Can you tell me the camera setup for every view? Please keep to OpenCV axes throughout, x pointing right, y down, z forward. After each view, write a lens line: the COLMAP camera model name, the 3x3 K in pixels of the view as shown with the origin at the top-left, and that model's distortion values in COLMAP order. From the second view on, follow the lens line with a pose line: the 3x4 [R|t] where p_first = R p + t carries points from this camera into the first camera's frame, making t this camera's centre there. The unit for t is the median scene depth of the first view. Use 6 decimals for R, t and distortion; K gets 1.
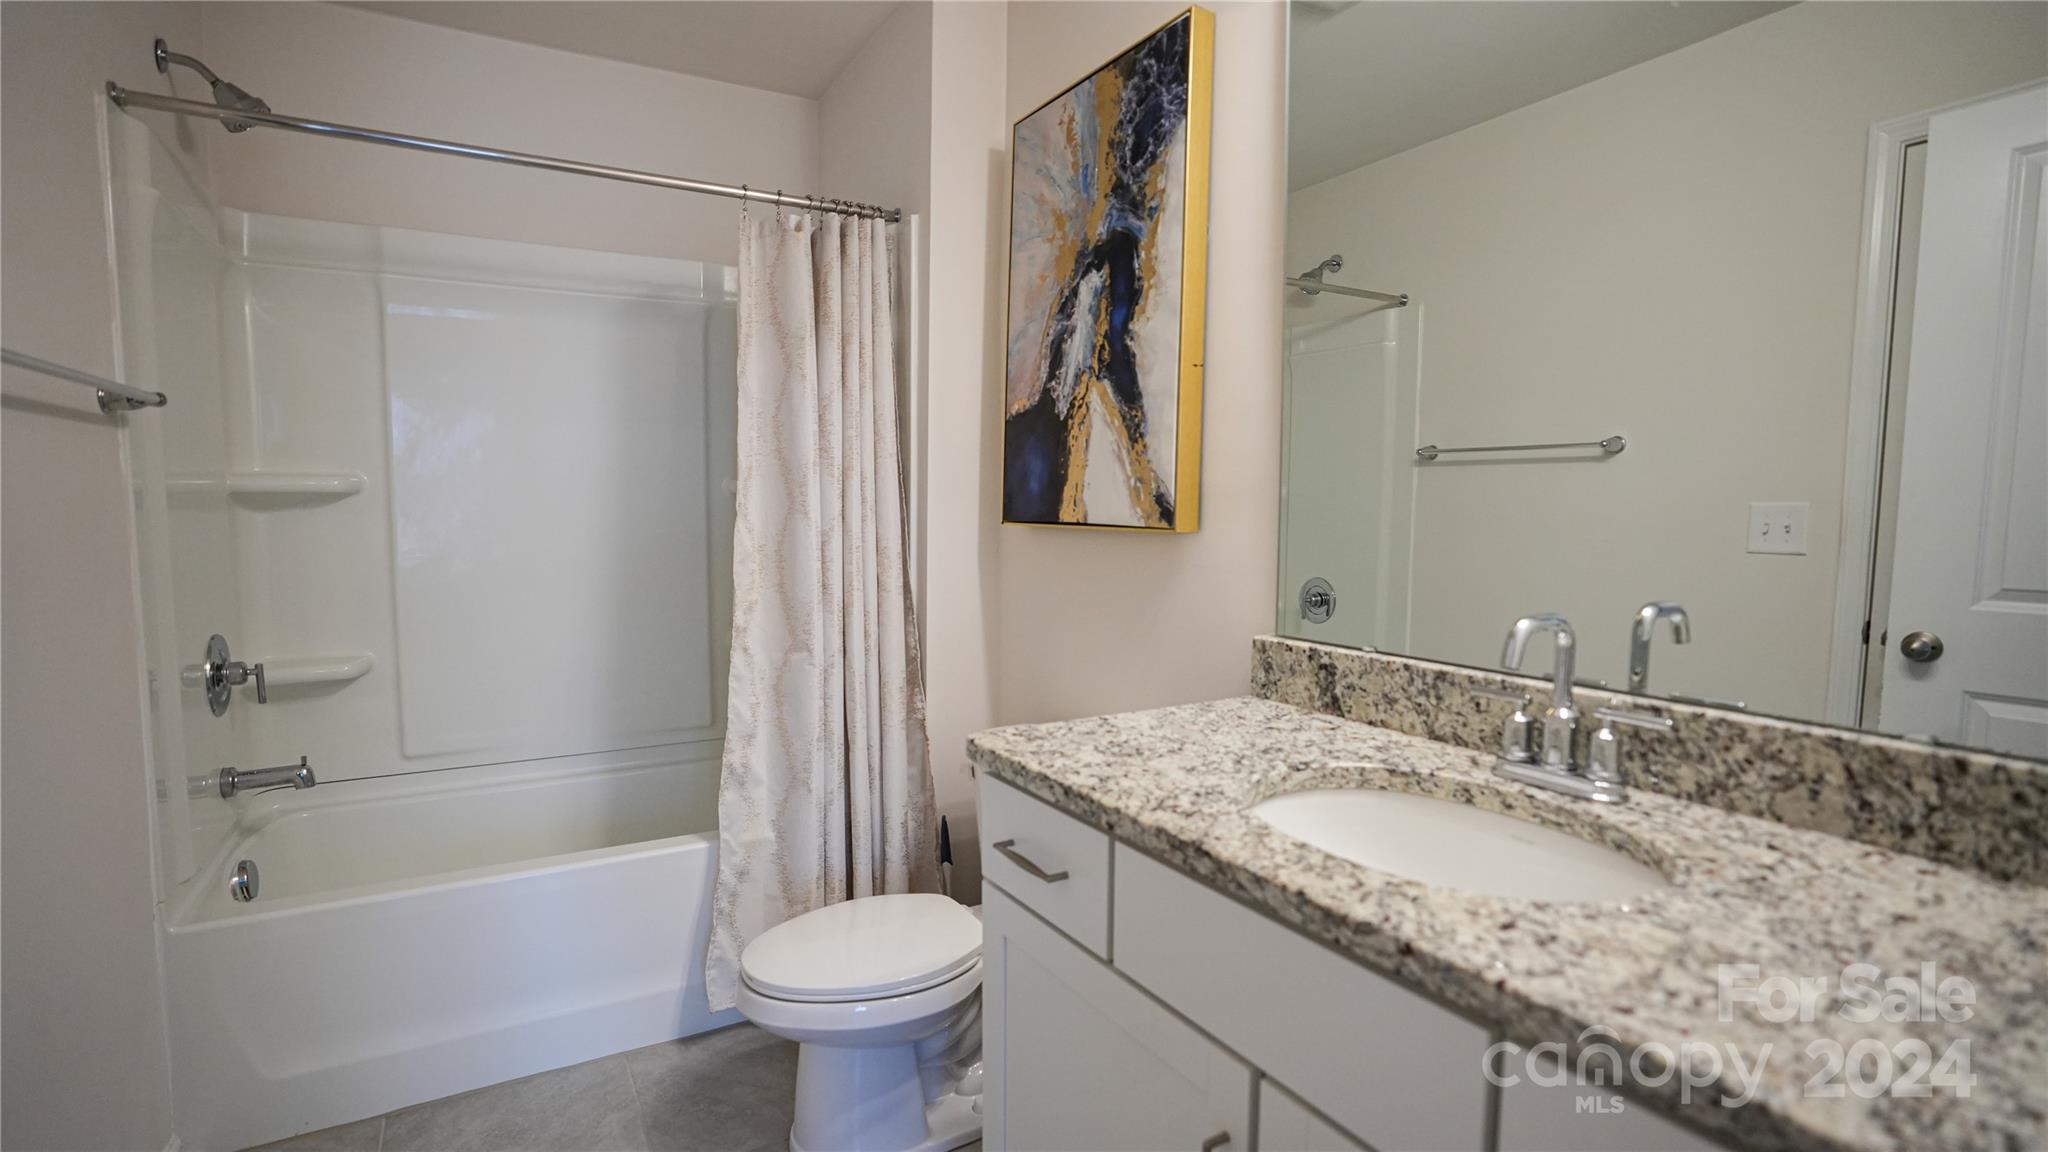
lens RADIAL K [[947.4, 0, 1011.3], [0, 947.4, 576.5], [0, 0, 1]] dist [-0.072951, 0.030784]
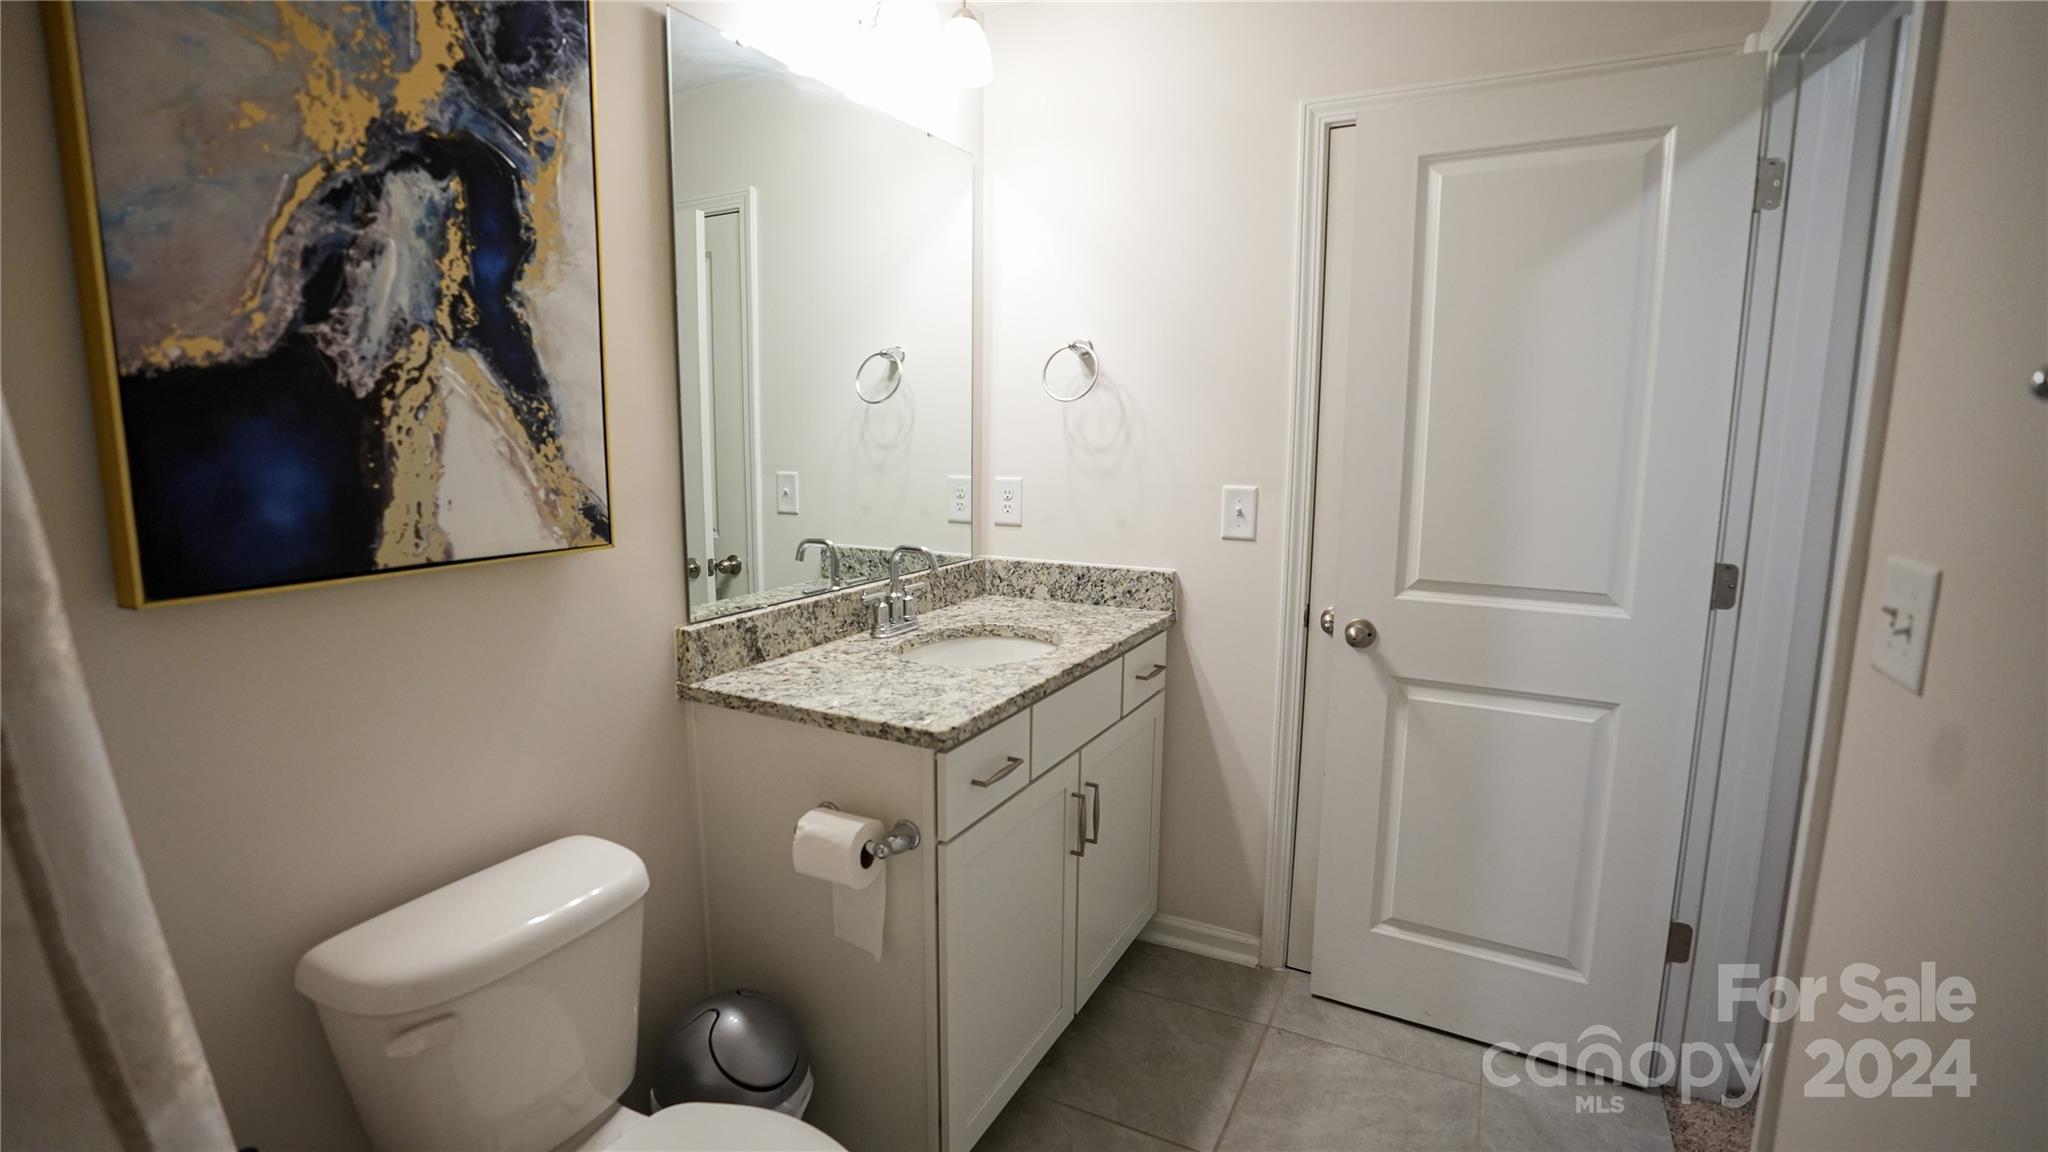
lens RADIAL K [[947.4, 0, 1011.3], [0, 947.4, 576.5], [0, 0, 1]] dist [-0.072951, 0.030784]
pose [[-0.528425, -0.134622, 0.838238, -0.723405], [0.059761, 0.979001, 0.194901, -0.159536], [-0.846874, 0.153085, -0.509284, 1.071450]]
